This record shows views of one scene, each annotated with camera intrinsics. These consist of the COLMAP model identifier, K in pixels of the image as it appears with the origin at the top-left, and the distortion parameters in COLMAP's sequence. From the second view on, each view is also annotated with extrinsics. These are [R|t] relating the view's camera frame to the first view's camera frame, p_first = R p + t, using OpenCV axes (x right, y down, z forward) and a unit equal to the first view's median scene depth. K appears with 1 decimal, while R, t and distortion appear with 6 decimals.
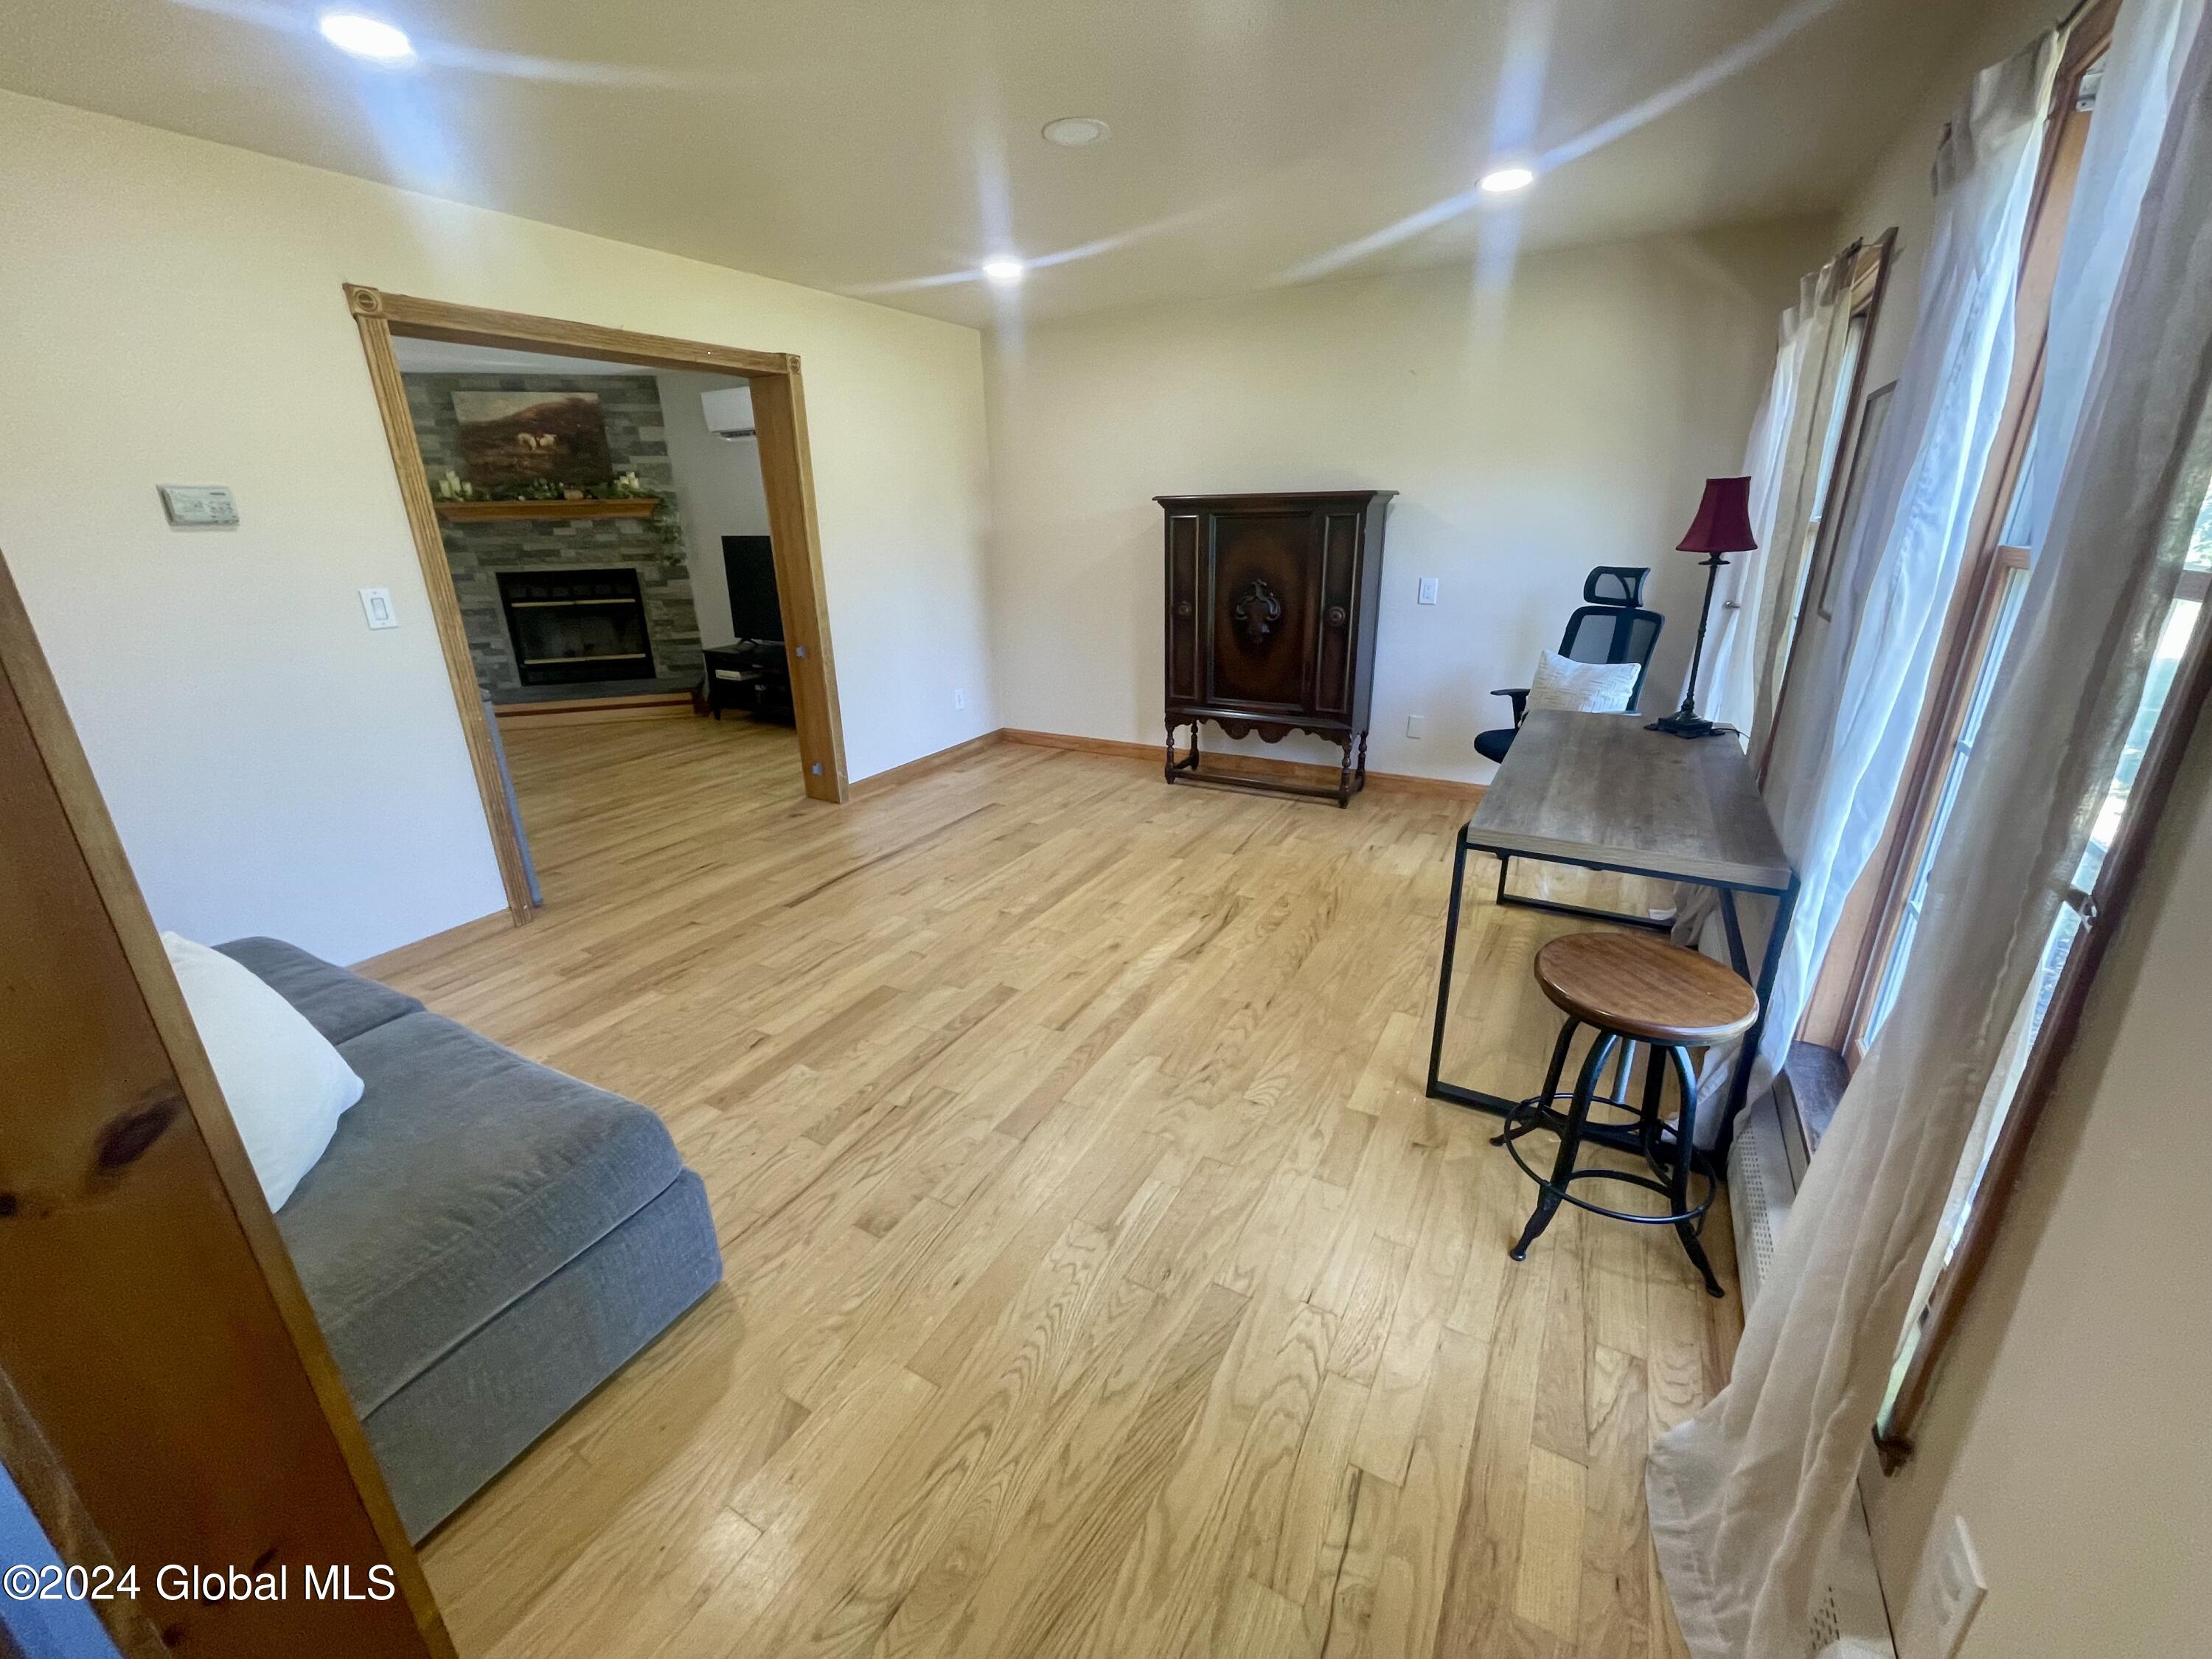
lens RADIAL K [[892.6, 0, 1107.7], [0, 892.6, 825.5], [0, 0, 1]] dist [-0.003429, -0.000147]
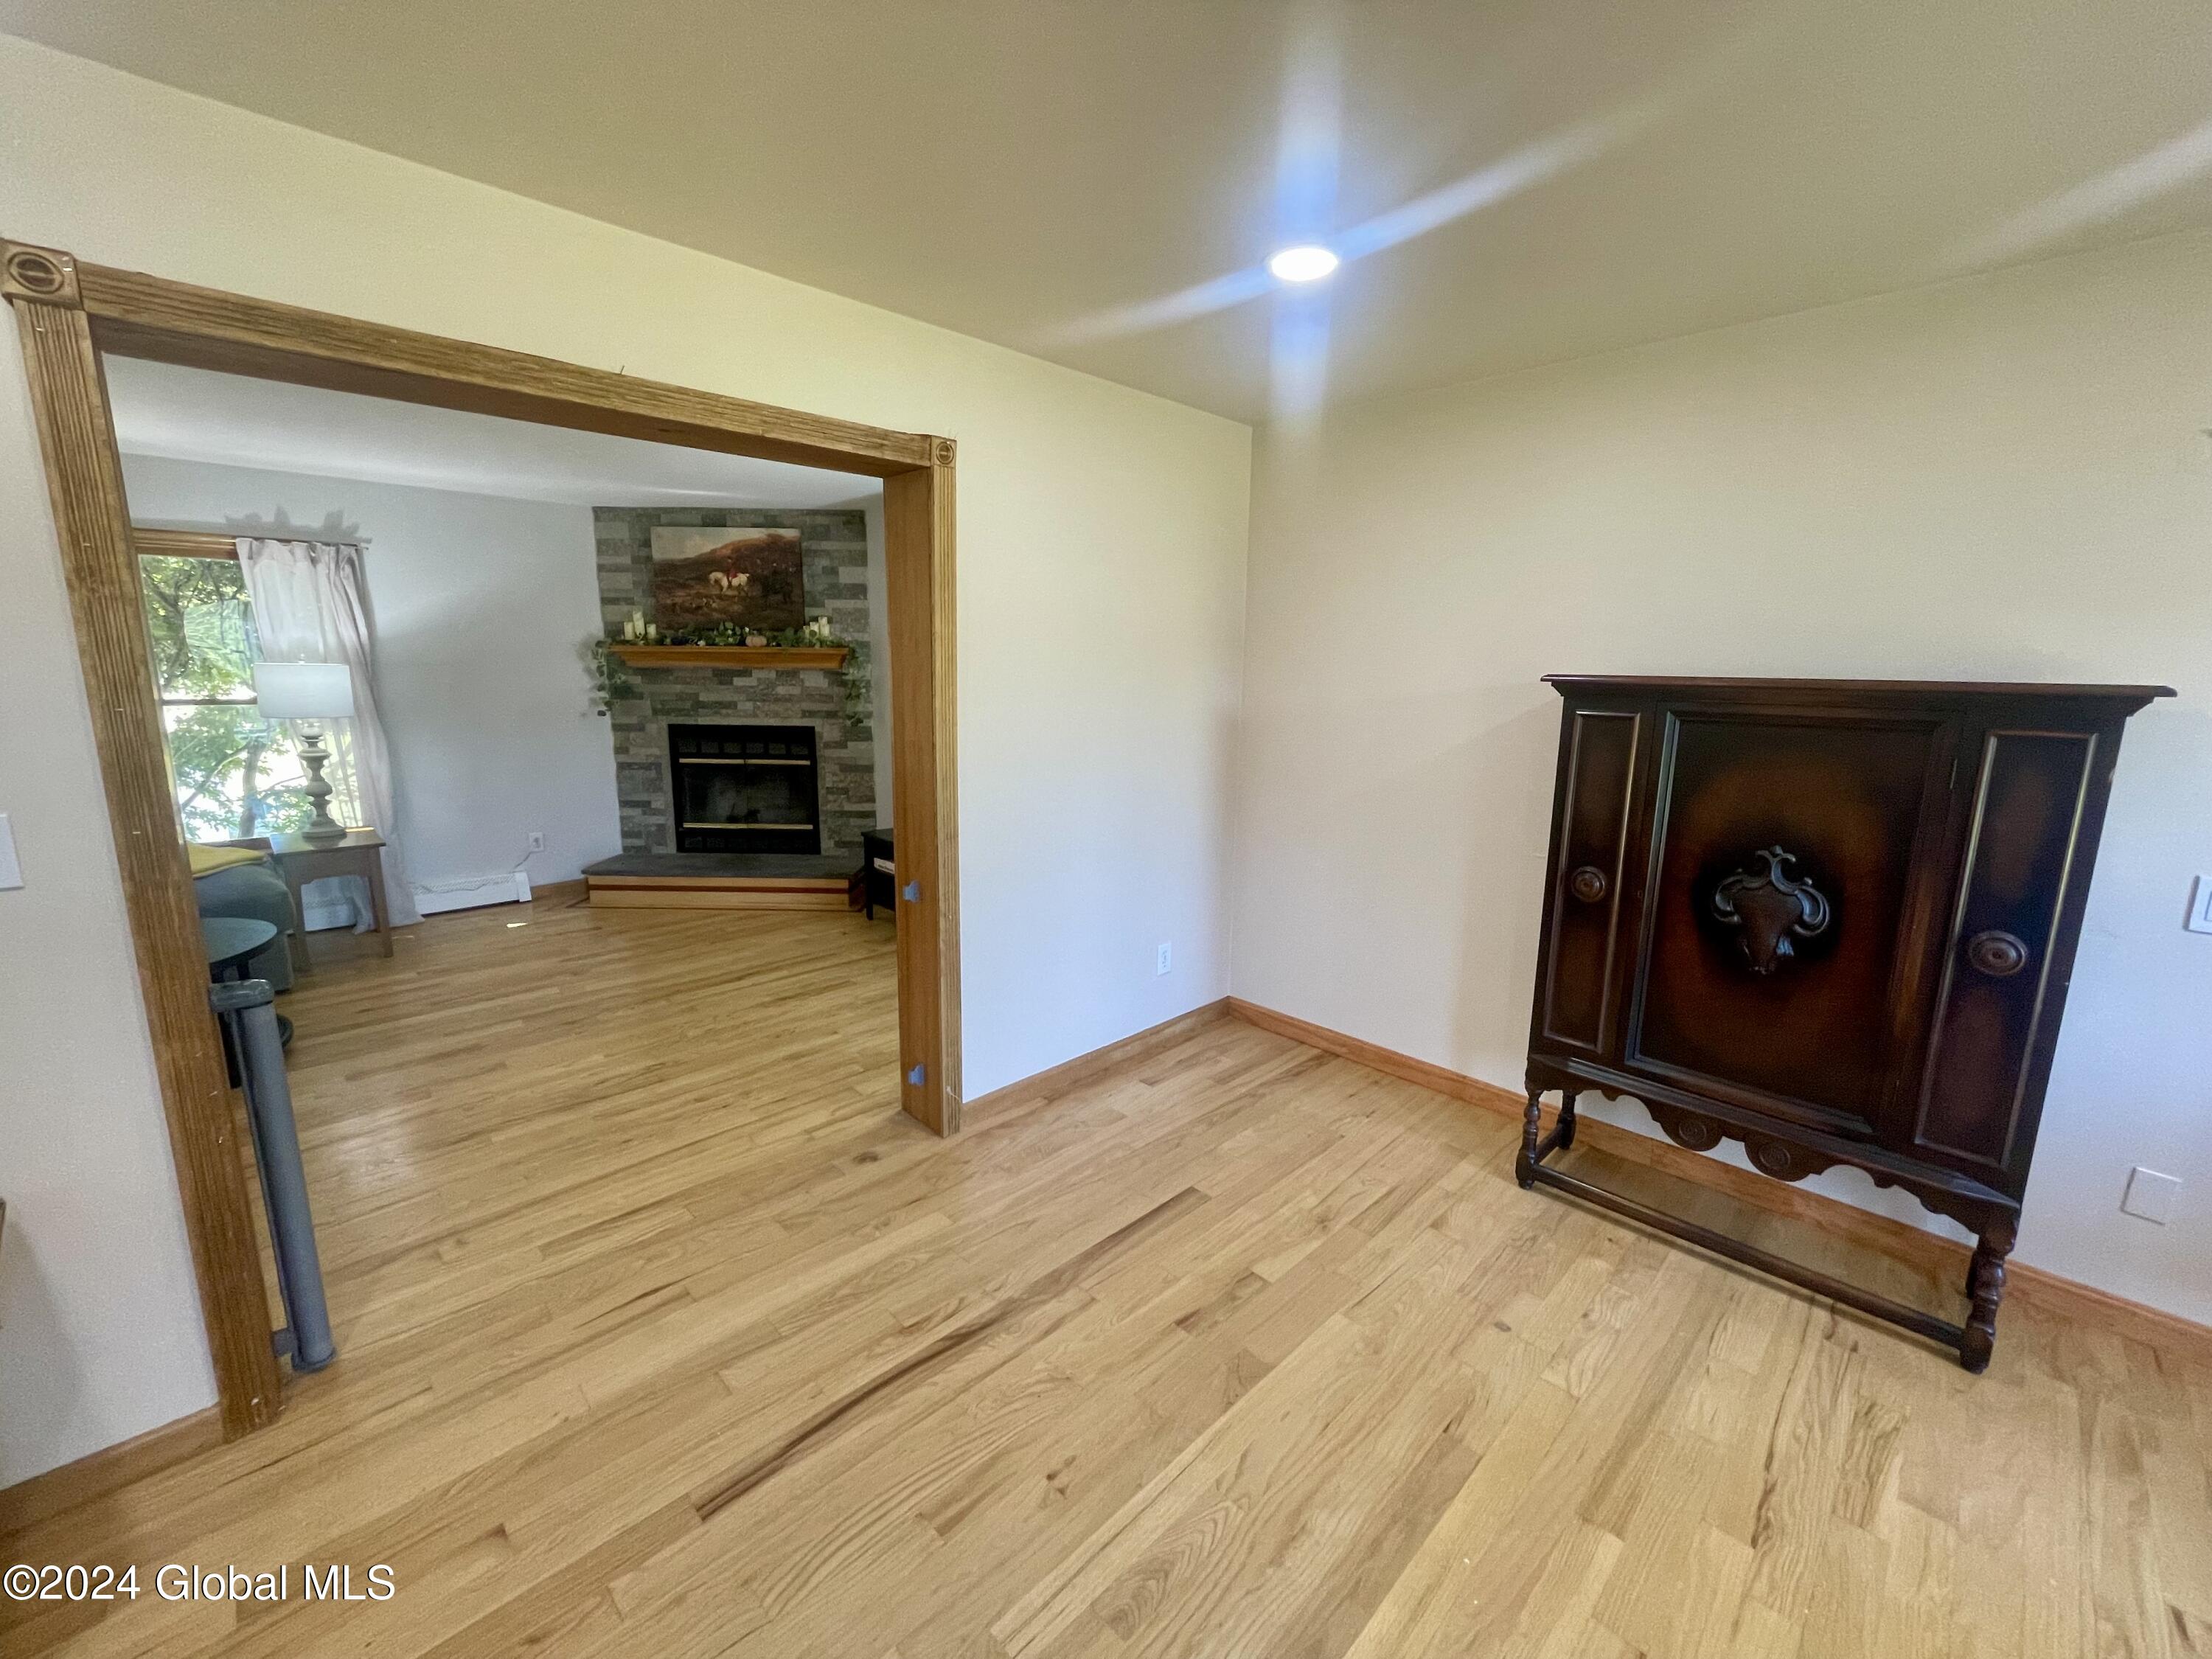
lens RADIAL K [[892.6, 0, 1108.1], [0, 892.6, 826.1], [0, 0, 1]] dist [-0.003429, -0.000147]
pose [[0.960542, 0.081028, -0.266069, -0.046365], [-0.122296, 0.982228, -0.142378, -0.156515], [0.249804, 0.169299, 0.953381, 0.401721]]
